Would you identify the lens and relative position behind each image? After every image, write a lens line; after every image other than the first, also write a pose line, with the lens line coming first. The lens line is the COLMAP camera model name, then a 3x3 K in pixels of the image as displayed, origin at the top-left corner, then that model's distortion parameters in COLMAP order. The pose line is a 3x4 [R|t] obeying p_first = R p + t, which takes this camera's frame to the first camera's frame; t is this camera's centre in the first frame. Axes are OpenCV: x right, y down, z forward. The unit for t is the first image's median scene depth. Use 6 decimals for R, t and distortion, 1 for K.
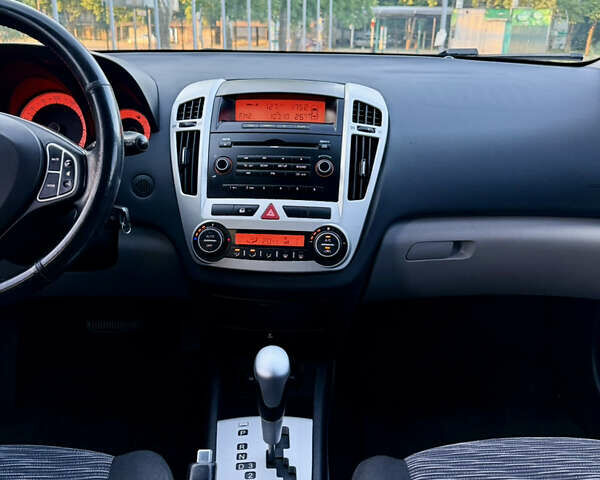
lens RADIAL K [[576.8, 0, 300.7], [0, 576.8, 231.9], [0, 0, 1]] dist [0.165894, -0.389451]
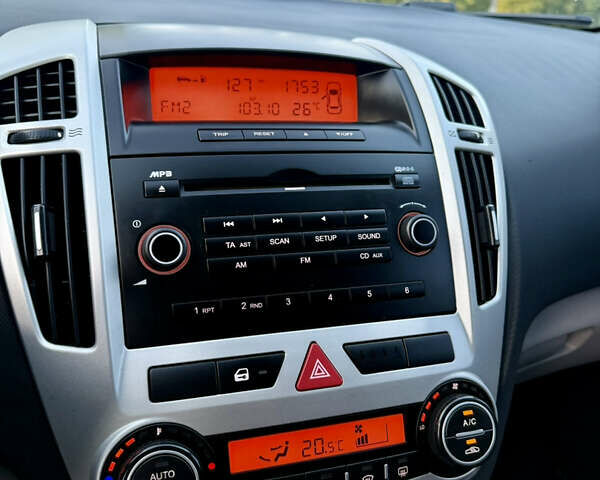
lens RADIAL K [[576.8, 0, 300.7], [0, 576.8, 231.9], [0, 0, 1]] dist [0.165894, -0.389451]
pose [[0.927399, -0.086961, 0.363826, -0.184250], [0.076660, 0.996143, 0.042691, -0.133335], [-0.366135, -0.011701, 0.930488, 0.630624]]
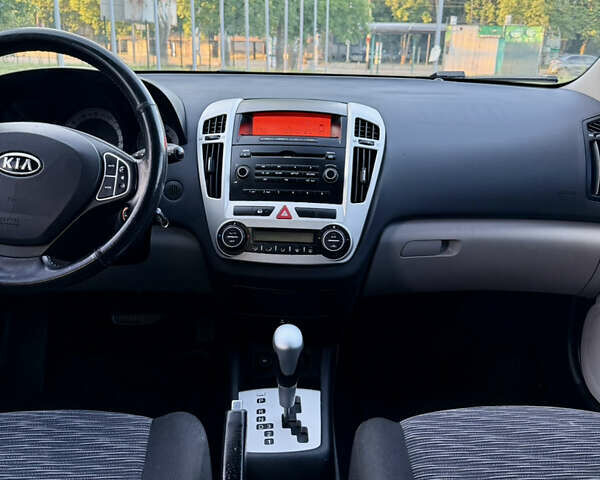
lens RADIAL K [[576.8, 0, 300.7], [0, 576.8, 231.9], [0, 0, 1]] dist [0.165894, -0.389451]
pose [[0.999962, 0.003862, 0.007814, -0.027300], [-0.003689, 0.999750, -0.022073, 0.028669], [-0.007897, 0.022044, 0.999726, -0.157539]]
